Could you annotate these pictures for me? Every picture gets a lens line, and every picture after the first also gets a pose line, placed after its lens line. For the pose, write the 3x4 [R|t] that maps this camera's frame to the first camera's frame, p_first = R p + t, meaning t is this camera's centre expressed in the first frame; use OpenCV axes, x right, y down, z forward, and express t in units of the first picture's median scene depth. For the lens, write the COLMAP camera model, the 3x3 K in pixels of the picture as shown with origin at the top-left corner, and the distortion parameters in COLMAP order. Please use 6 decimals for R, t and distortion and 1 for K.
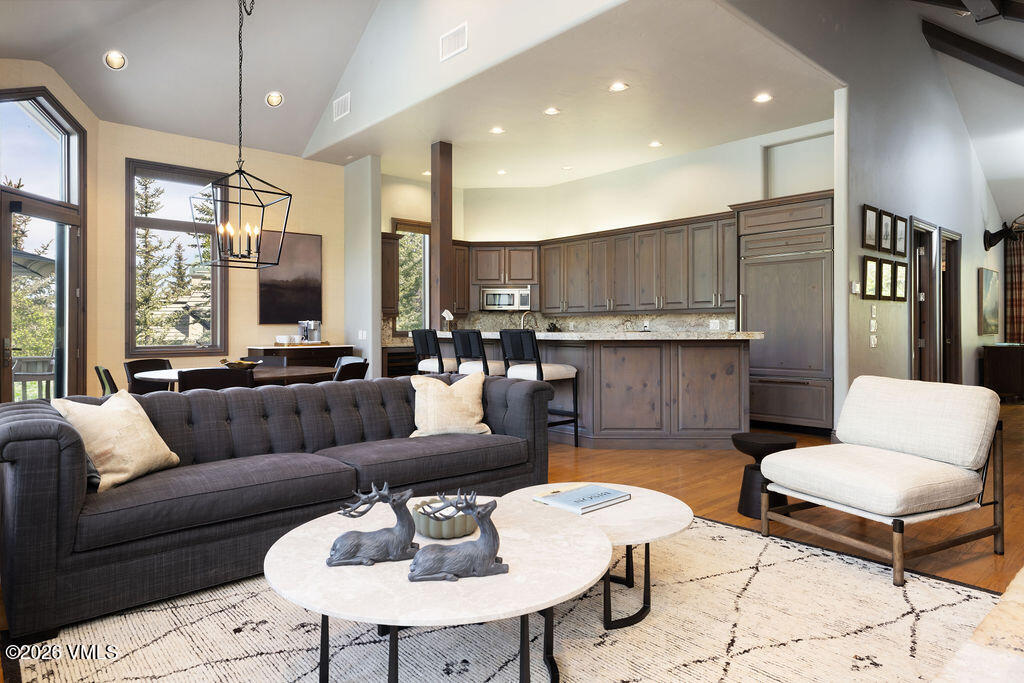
lens RADIAL K [[583.1, 0, 443.1], [0, 583.1, 331.8], [0, 0, 1]] dist [-0.000057, -0.000216]
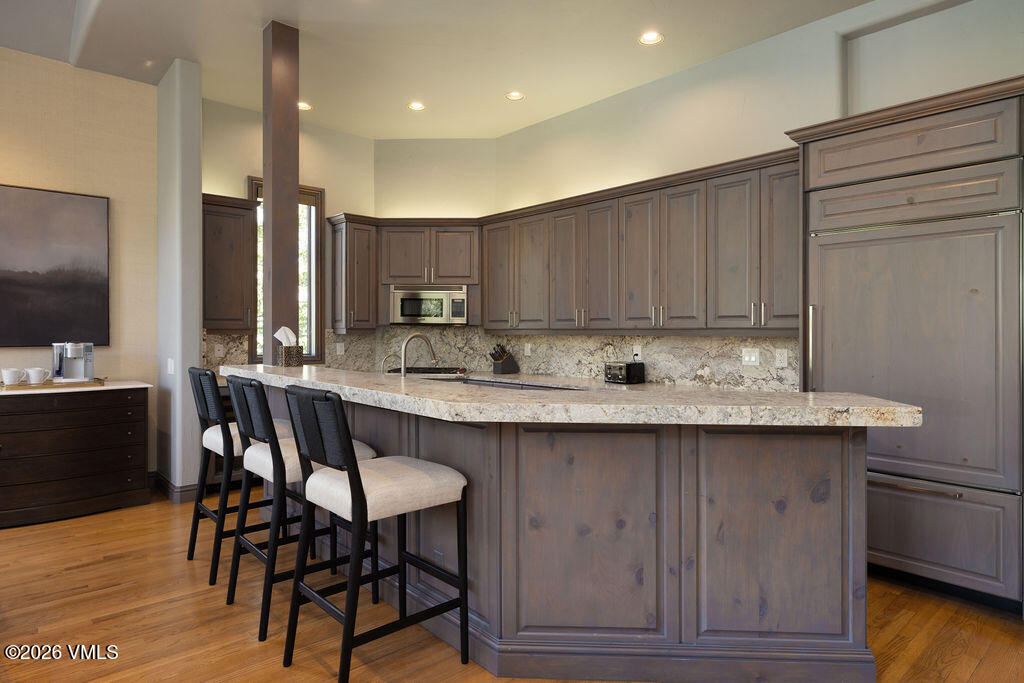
lens RADIAL K [[583.1, 0, 515.7], [0, 583.1, 336.4], [0, 0, 1]] dist [-0.000057, -0.000216]
pose [[0.993901, 0.002203, 0.110255, 0.166648], [-0.002330, 0.999997, 0.001025, -0.030430], [-0.110252, -0.001276, 0.993903, 0.439630]]
